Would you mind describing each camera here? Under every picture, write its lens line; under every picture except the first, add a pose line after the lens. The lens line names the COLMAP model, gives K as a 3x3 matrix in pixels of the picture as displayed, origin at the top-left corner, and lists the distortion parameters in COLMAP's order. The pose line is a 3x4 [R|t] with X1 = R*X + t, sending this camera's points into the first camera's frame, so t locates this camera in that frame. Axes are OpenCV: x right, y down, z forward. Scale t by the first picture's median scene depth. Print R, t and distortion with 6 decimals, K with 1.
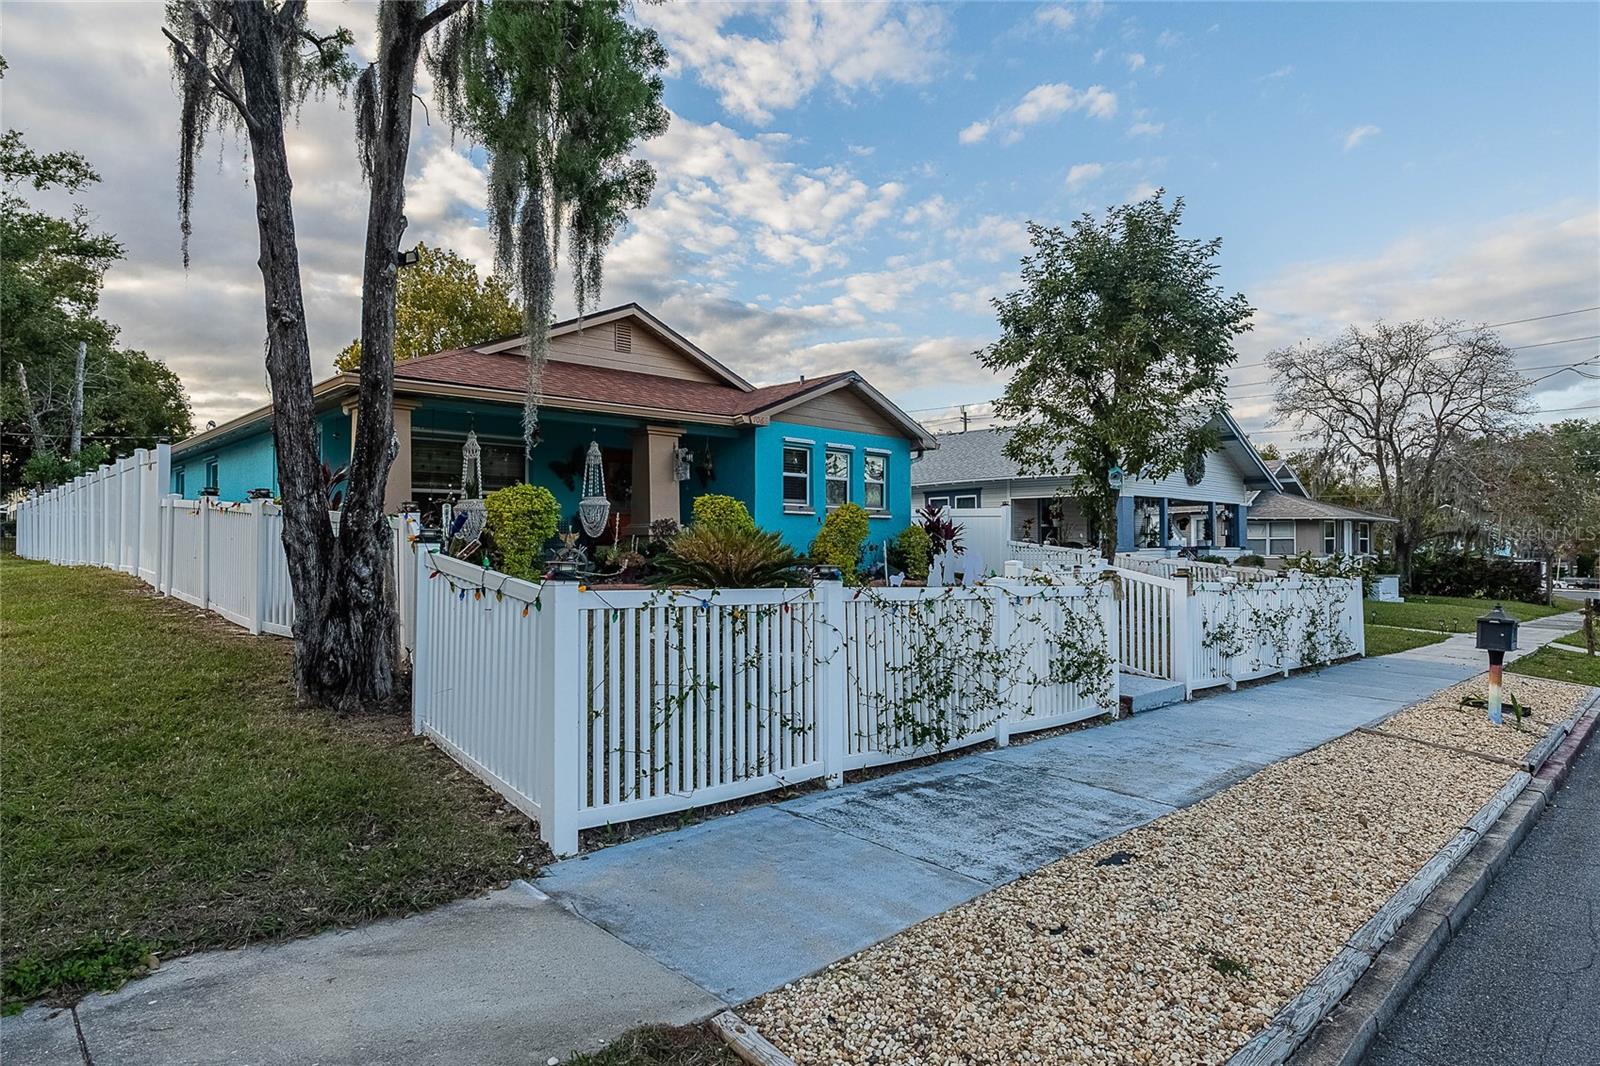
lens RADIAL K [[904.1, 0, 800.0], [0, 904.1, 533.0], [0, 0, 1]] dist [0.035468, 0.000924]
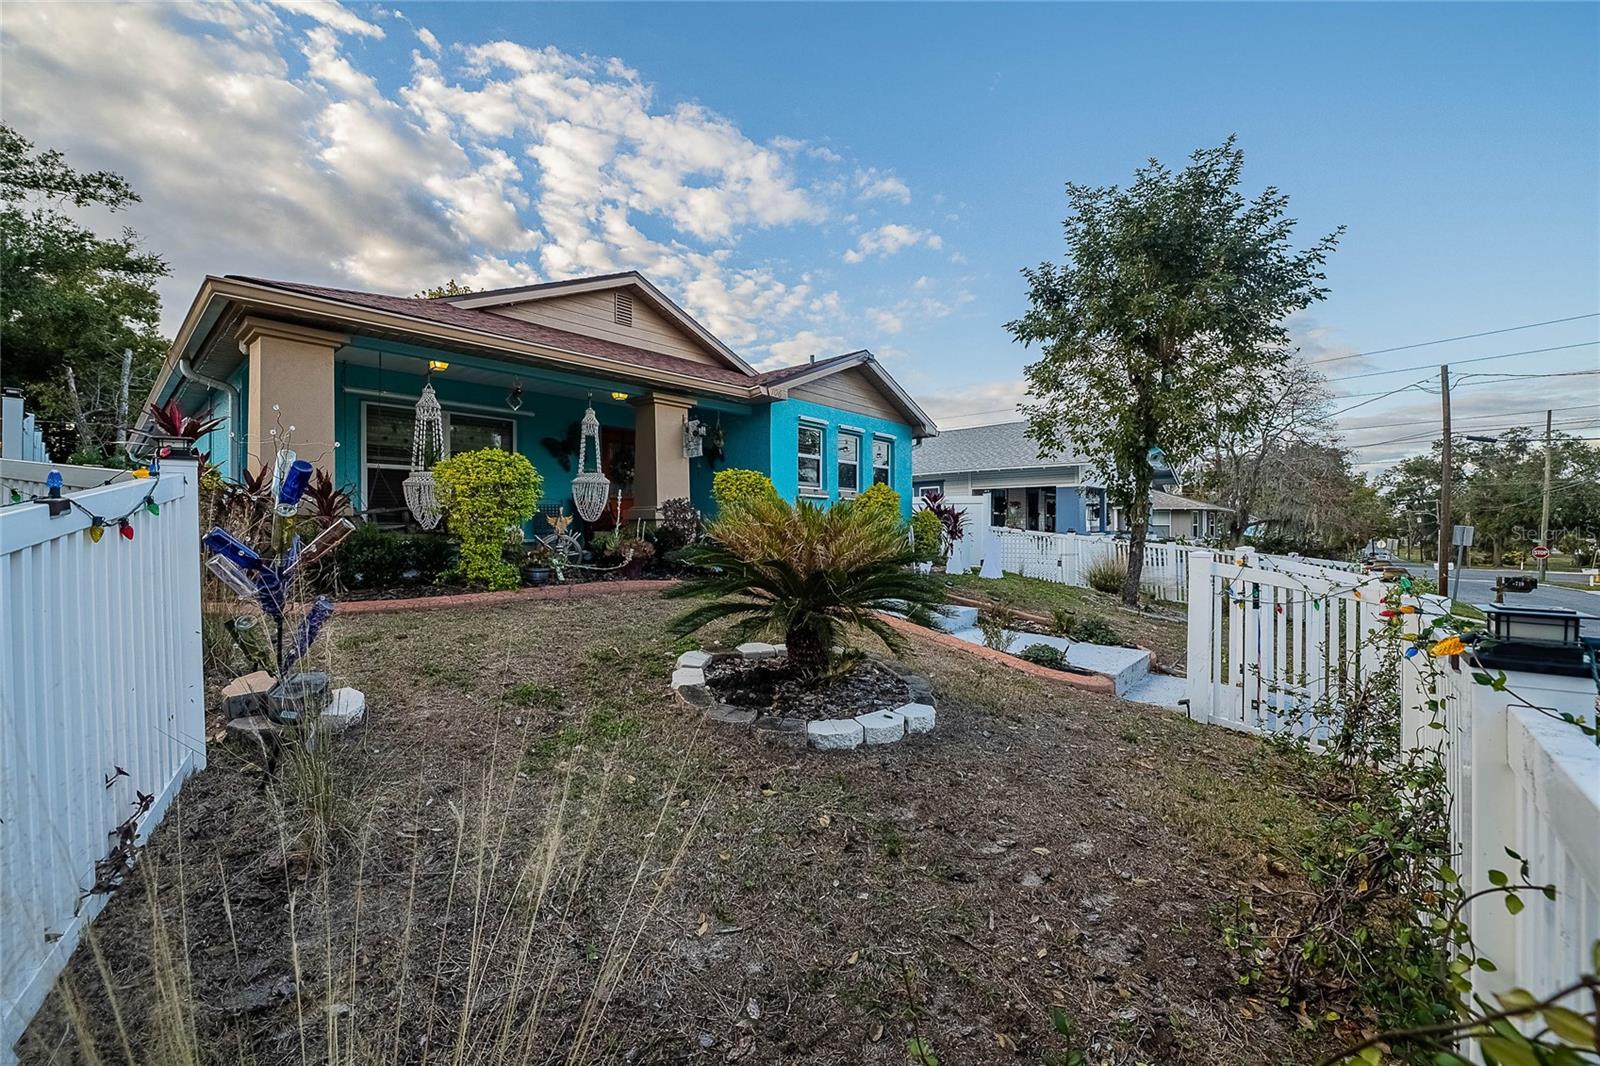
lens RADIAL K [[644.2, 0, 800.0], [0, 644.2, 533.0], [0, 0, 1]] dist [-0.000520, -0.000227]
pose [[0.996799, -0.002144, 0.079918, -0.069926], [0.000816, 0.999861, 0.016642, 0.004769], [-0.079943, -0.016523, 0.996662, 0.333494]]
